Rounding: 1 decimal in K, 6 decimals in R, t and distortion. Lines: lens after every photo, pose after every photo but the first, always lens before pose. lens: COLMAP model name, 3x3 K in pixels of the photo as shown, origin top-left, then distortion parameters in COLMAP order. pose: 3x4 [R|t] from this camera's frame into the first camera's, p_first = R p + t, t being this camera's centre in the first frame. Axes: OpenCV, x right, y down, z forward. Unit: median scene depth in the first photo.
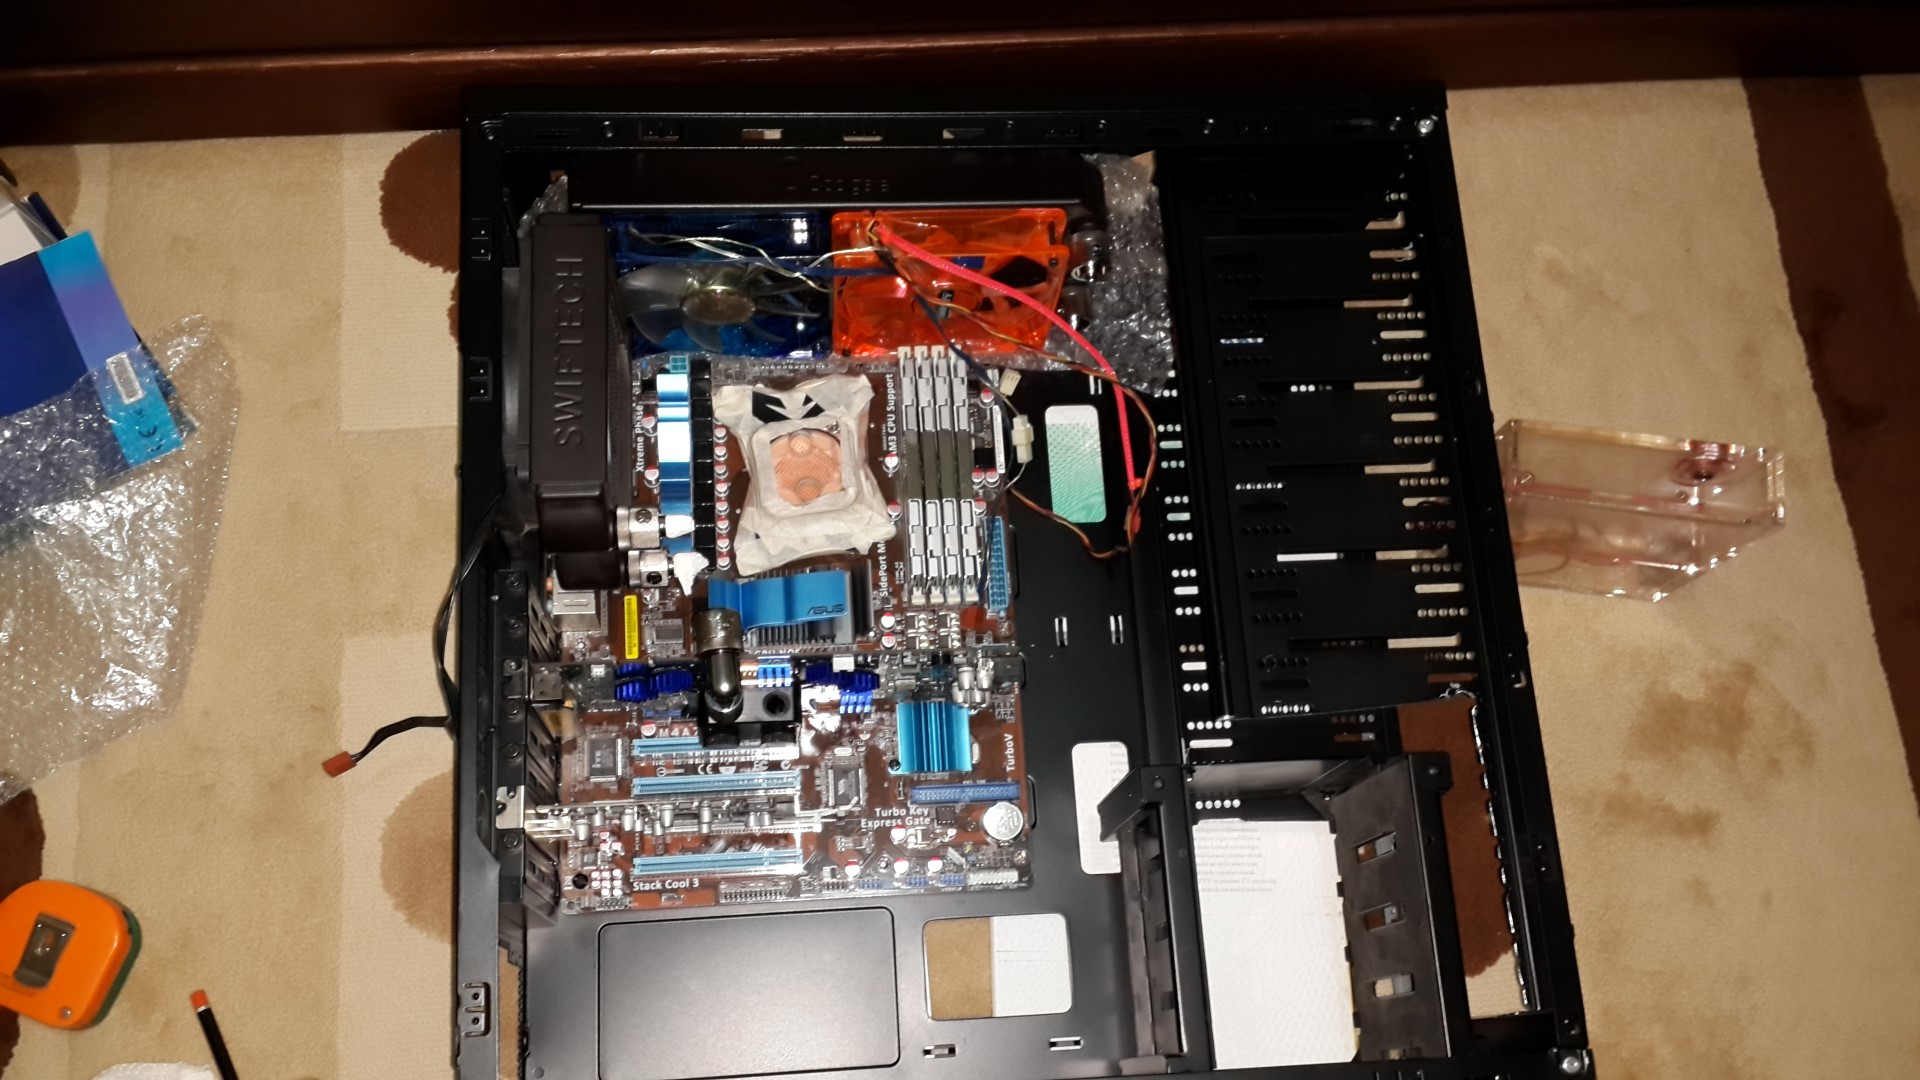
lens RADIAL K [[1781.1, 0, 961.0], [0, 1781.1, 574.9], [0, 0, 1]] dist [0.133801, -0.276195]
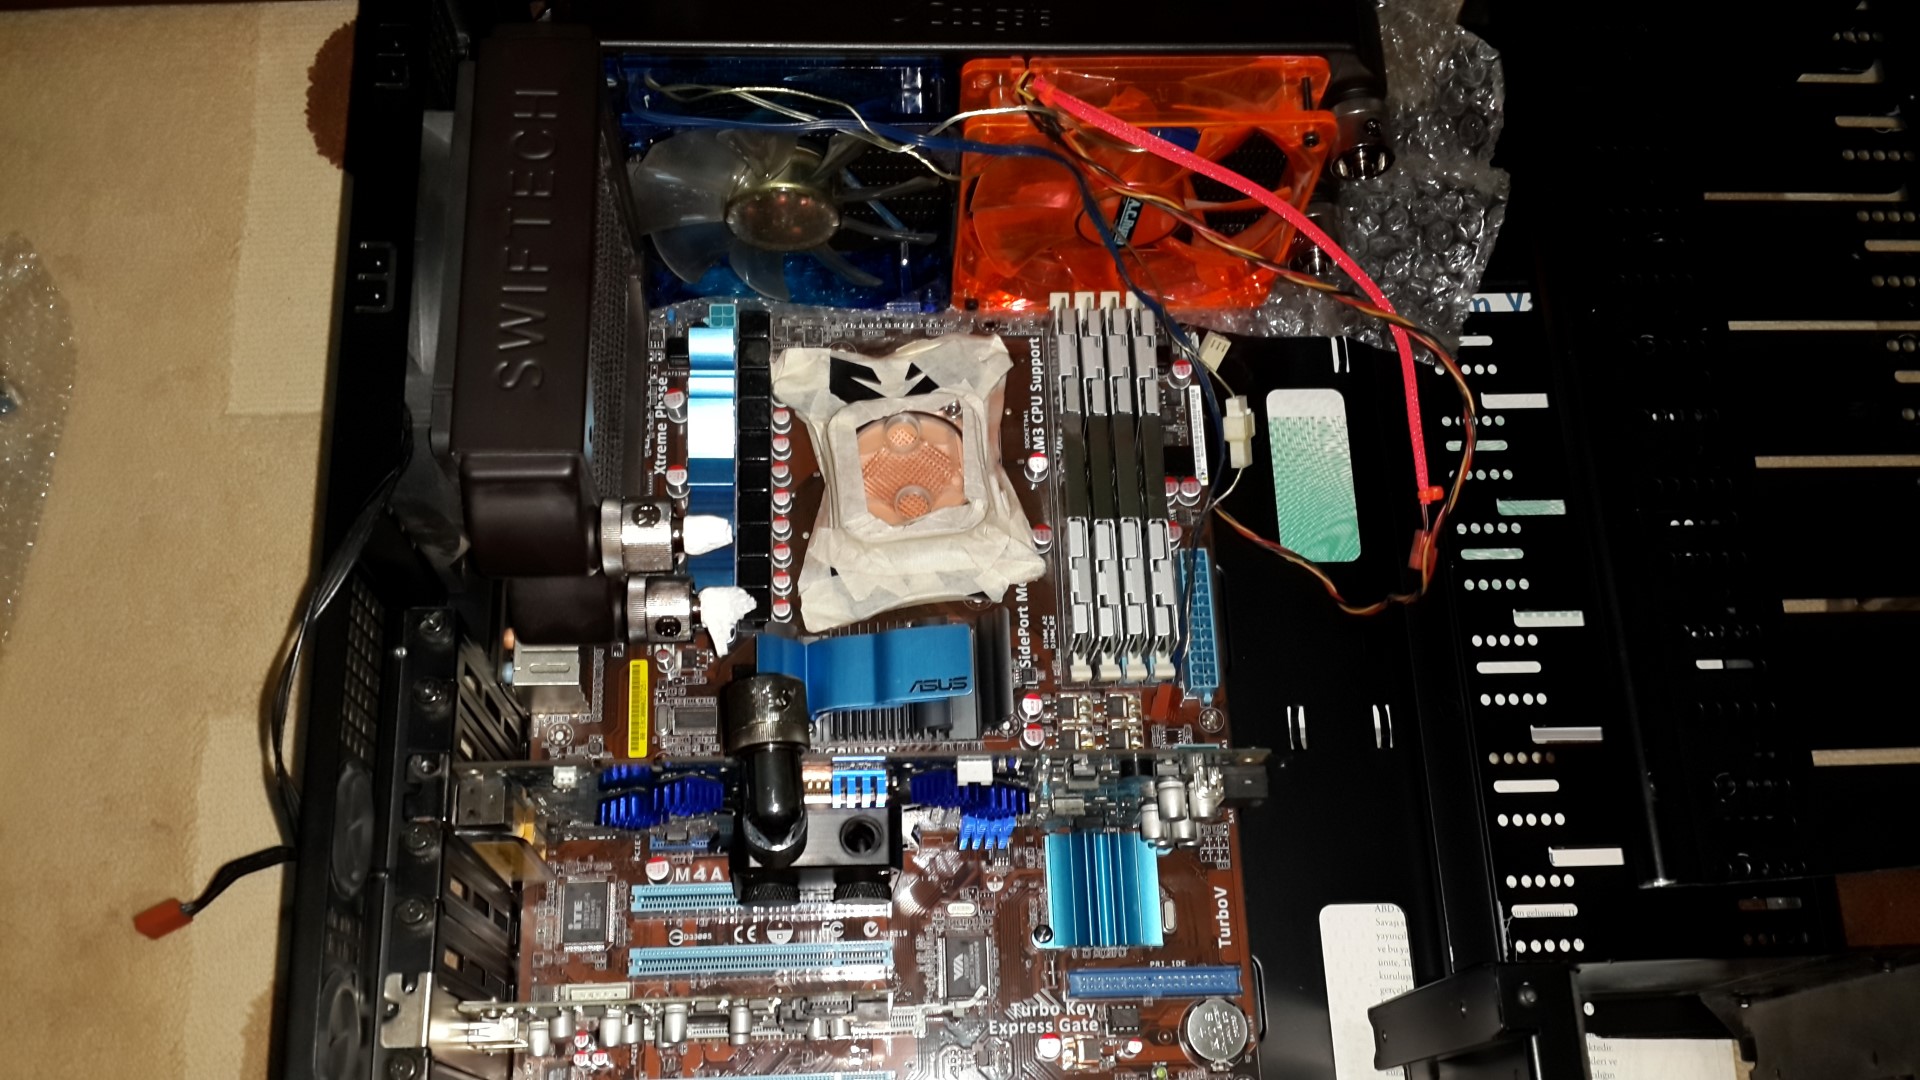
lens RADIAL K [[1781.1, 0, 961.0], [0, 1781.1, 574.9], [0, 0, 1]] dist [0.133801, -0.276195]
pose [[0.999155, 0.014002, -0.038650, -0.042815], [-0.016208, 0.998222, -0.057352, 0.016230], [0.037779, 0.057929, 0.997606, 0.353991]]
